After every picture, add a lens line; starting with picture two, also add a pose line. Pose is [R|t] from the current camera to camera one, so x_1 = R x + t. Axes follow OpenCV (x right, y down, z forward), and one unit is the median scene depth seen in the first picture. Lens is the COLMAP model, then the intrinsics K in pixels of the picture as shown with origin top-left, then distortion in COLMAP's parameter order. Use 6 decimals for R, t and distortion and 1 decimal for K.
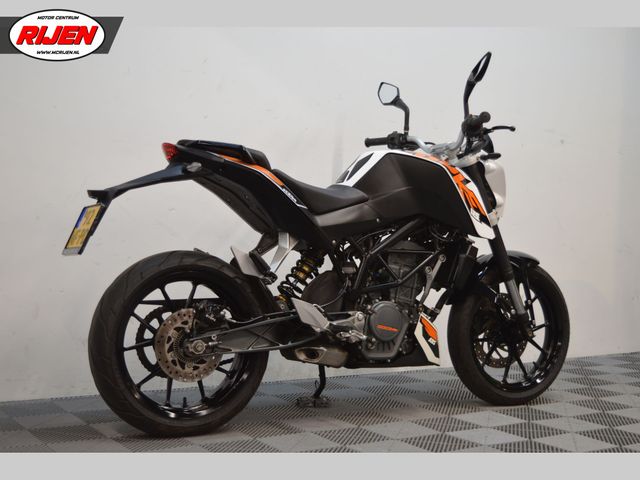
lens RADIAL K [[925.0, 0, 323.4], [0, 925.0, 239.7], [0, 0, 1]] dist [0.002129, 0.000000]
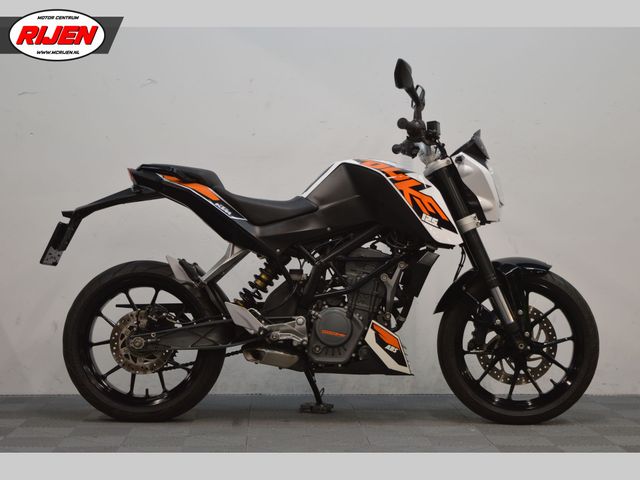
lens RADIAL K [[1304.0, 0, 316.5], [0, 1304.0, 238.8], [0, 0, 1]] dist [0.058889, 0.000000]
pose [[0.854619, -0.025225, -0.518642, 0.859368], [0.015029, 0.999603, -0.023853, 0.026086], [0.519038, 0.012591, 0.854659, -0.271233]]
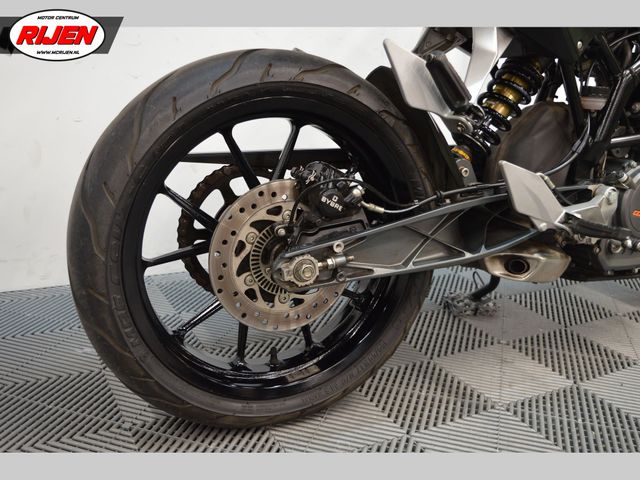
lens RADIAL K [[641.4, 0, 324.1], [0, 641.4, 241.0], [0, 0, 1]] dist [-0.063244, 0.000000]
pose [[0.996924, 0.045674, -0.063688, -0.100495], [-0.027060, 0.963255, 0.267223, 0.017836], [0.073553, -0.264678, 0.961528, 0.666161]]
